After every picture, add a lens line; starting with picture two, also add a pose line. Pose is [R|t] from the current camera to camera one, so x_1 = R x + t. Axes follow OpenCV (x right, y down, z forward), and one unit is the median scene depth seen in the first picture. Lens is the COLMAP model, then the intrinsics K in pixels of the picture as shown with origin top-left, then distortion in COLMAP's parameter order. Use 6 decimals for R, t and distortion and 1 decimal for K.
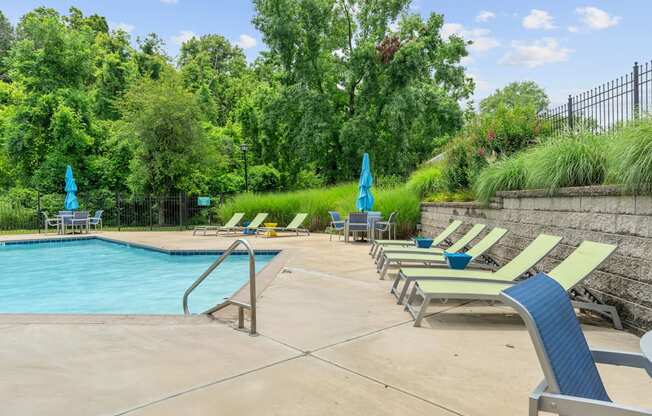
lens RADIAL K [[542.9, 0, 326.0], [0, 542.9, 208.0], [0, 0, 1]] dist [0.036268, -0.004685]
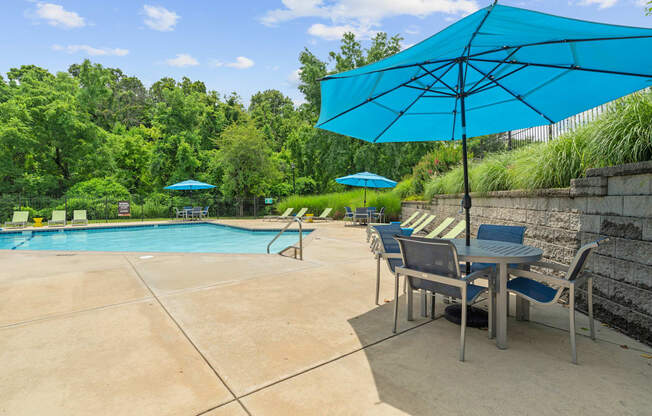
lens RADIAL K [[542.9, 0, 326.0], [0, 542.9, 208.0], [0, 0, 1]] dist [0.036268, -0.004685]
pose [[0.997159, -0.000117, -0.075320, 0.063526], [0.000153, 1.000000, 0.000479, 0.007873], [0.075320, -0.000489, 0.997159, -0.564585]]
